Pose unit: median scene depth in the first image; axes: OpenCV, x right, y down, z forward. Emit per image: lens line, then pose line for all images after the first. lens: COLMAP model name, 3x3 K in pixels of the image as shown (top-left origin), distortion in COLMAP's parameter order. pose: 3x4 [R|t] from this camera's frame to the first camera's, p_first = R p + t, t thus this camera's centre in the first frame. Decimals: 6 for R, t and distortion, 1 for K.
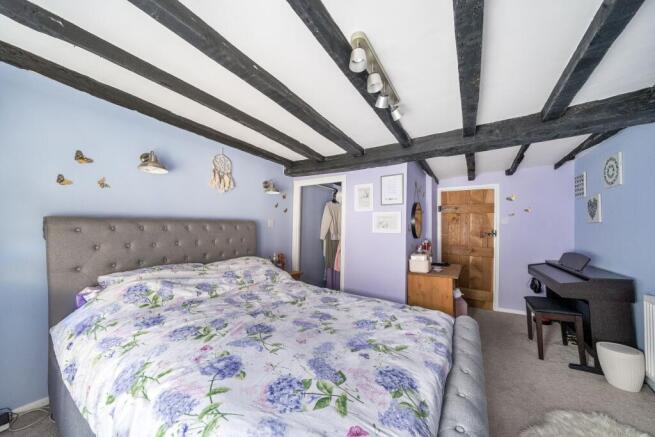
lens RADIAL K [[223.0, 0, 324.9], [0, 223.0, 223.2], [0, 0, 1]] dist [0.009058, 0.000111]
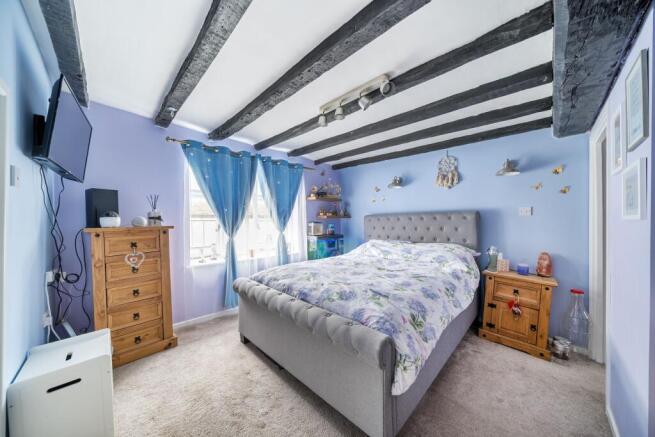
lens RADIAL K [[223.0, 0, 324.9], [0, 223.0, 223.2], [0, 0, 1]] dist [0.009058, 0.000111]
pose [[-0.206499, -0.000159, -0.978447, 1.251530], [0.019642, 0.999798, -0.004308, 0.059600], [0.978250, -0.020108, -0.206455, 0.897901]]
